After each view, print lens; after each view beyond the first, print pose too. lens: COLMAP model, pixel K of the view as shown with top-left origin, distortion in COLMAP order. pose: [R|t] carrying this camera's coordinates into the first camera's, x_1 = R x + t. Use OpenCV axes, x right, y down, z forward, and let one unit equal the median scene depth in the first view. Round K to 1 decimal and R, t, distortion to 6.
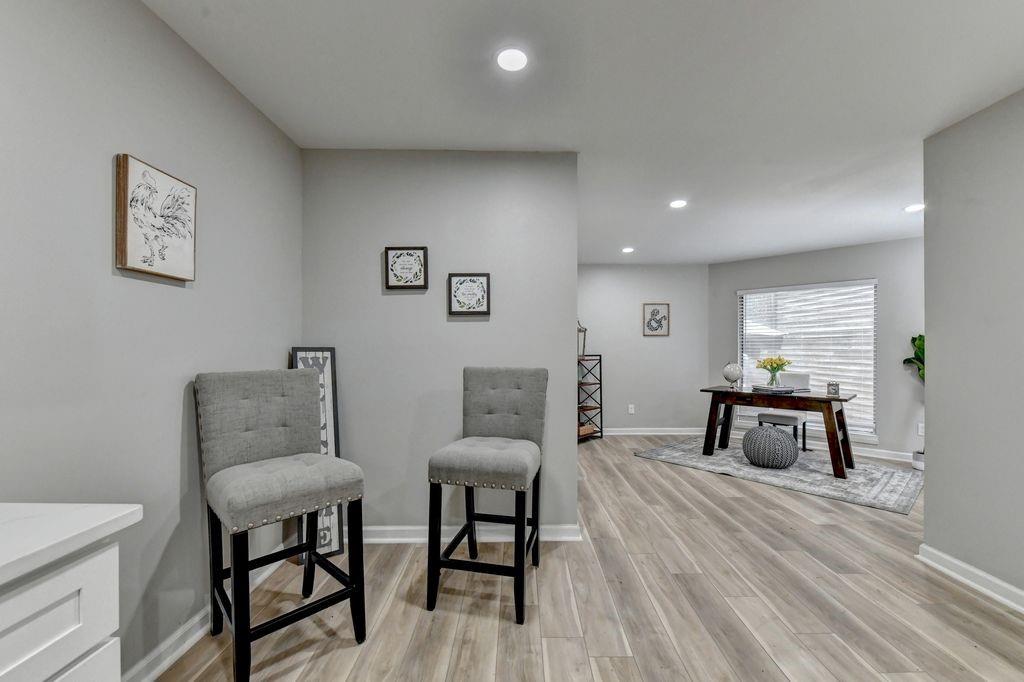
lens RADIAL K [[427.3, 0, 521.1], [0, 427.3, 350.8], [0, 0, 1]] dist [-0.005085, 0.000025]
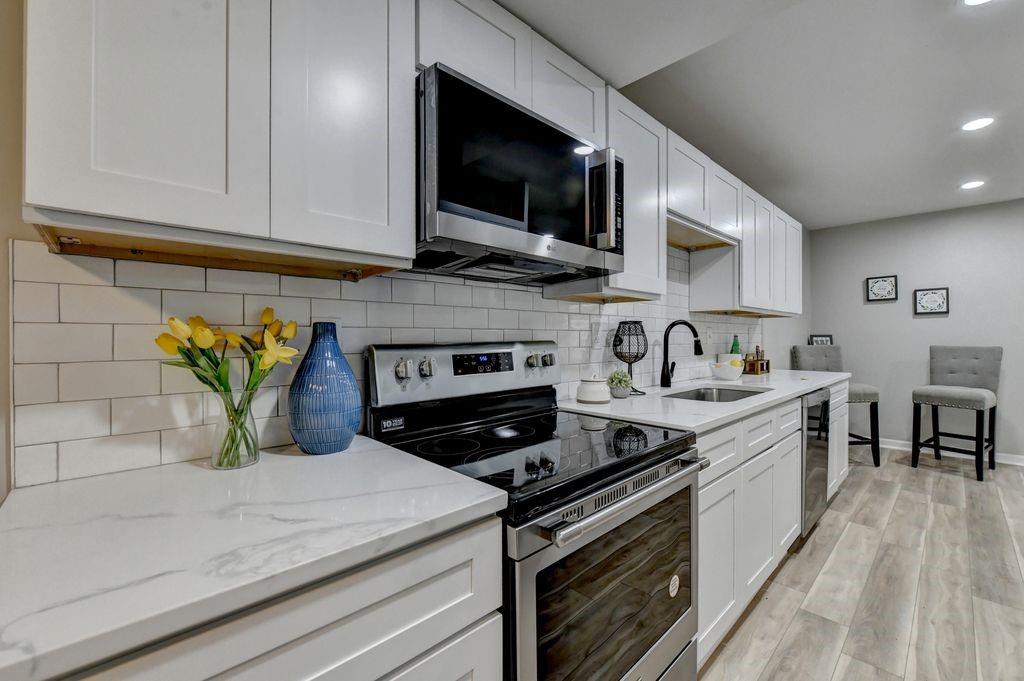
lens RADIAL K [[427.3, 0, 525.6], [0, 427.3, 339.0], [0, 0, 1]] dist [-0.005085, 0.000025]
pose [[0.700054, -0.004085, -0.714079, -0.051797], [0.000434, 0.999986, -0.005295, 0.020903], [0.714090, 0.003397, 0.700045, -1.362334]]
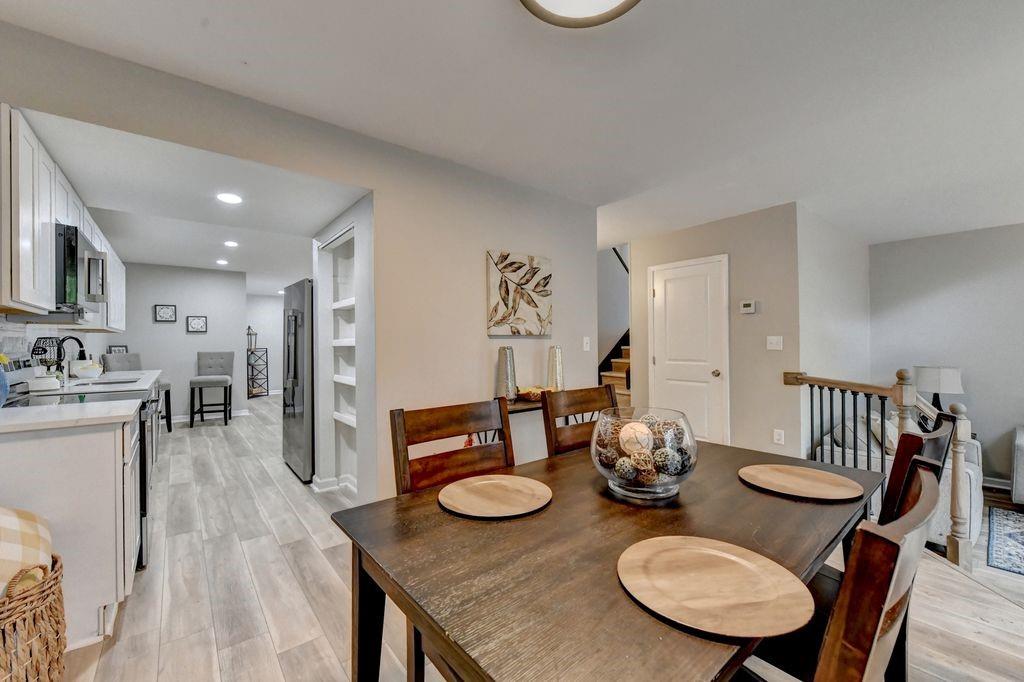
lens RADIAL K [[416.8, 0, 513.2], [0, 416.8, 339.6], [0, 0, 1]] dist [-0.001941, -0.000407]
pose [[0.782206, -0.007226, 0.622978, -0.215664], [0.017834, 0.999783, -0.010796, 0.025071], [-0.622765, 0.019555, 0.782165, -2.379889]]
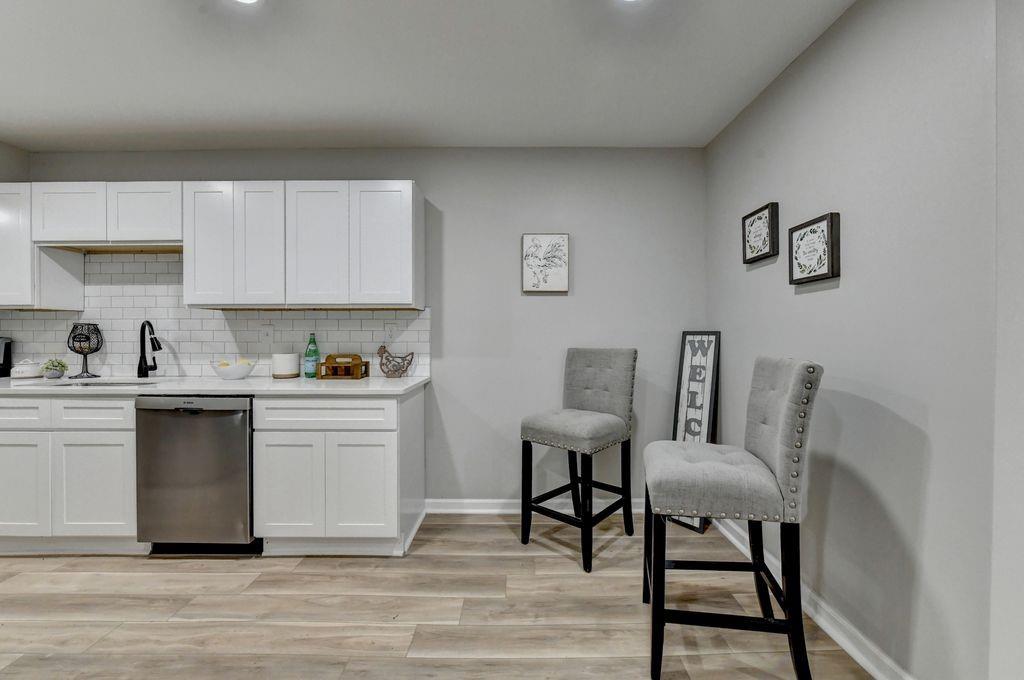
lens RADIAL K [[427.3, 0, 523.2], [0, 427.3, 334.5], [0, 0, 1]] dist [-0.005085, 0.000025]
pose [[-0.006970, -0.002608, -0.999972, 0.622853], [-0.006769, 0.999974, -0.002561, 0.005918], [0.999953, 0.006751, -0.006988, 0.599781]]
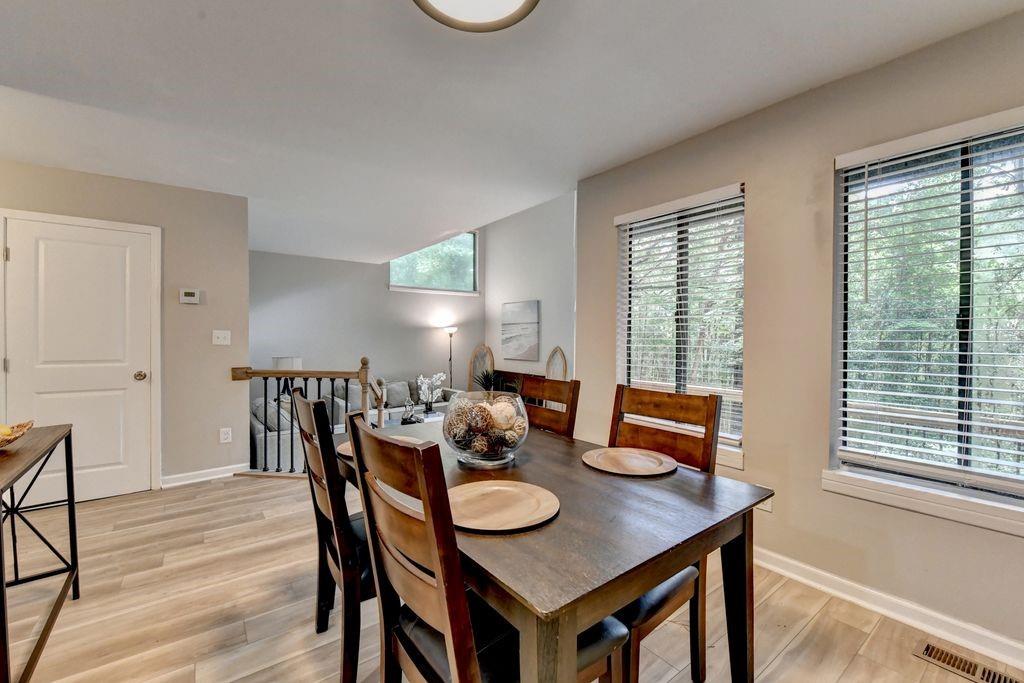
lens RADIAL K [[427.3, 0, 511.6], [0, 427.3, 339.6], [0, 0, 1]] dist [-0.005085, 0.000025]
pose [[-0.598823, -0.012280, 0.800787, -0.298929], [-0.003055, 0.999910, 0.013049, 0.022232], [-0.800876, 0.005367, -0.598807, -1.716107]]
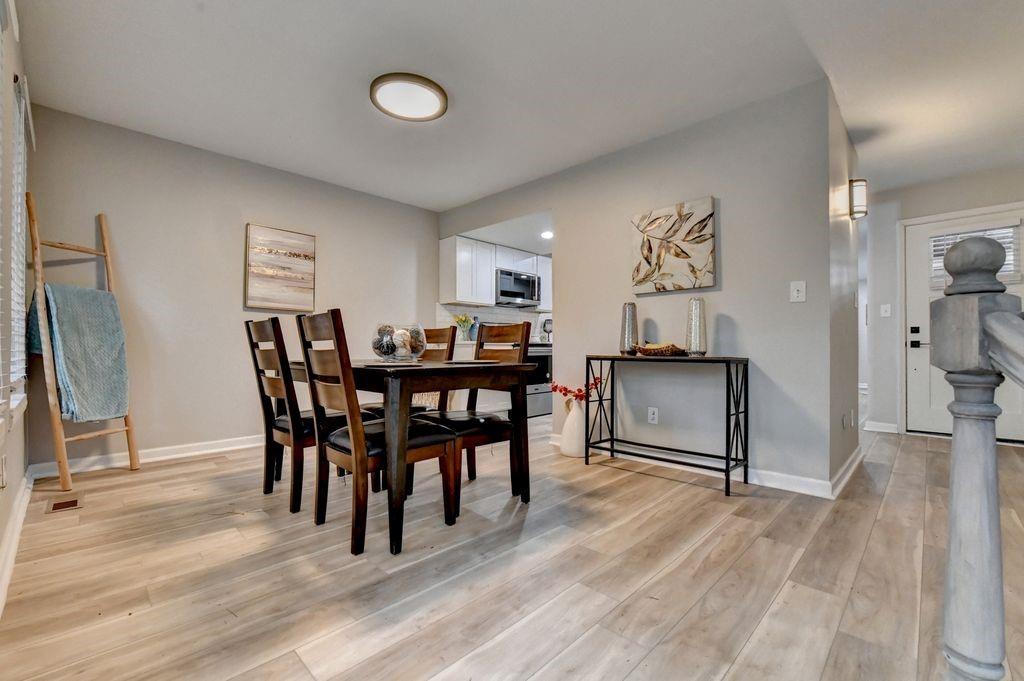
lens RADIAL K [[427.3, 0, 513.6], [0, 427.3, 345.4], [0, 0, 1]] dist [-0.005085, 0.000025]
pose [[0.712662, -0.008700, -0.701454, 1.146497], [-0.002911, 0.999878, -0.015359, 0.178438], [0.701502, 0.012987, 0.712549, -2.604798]]
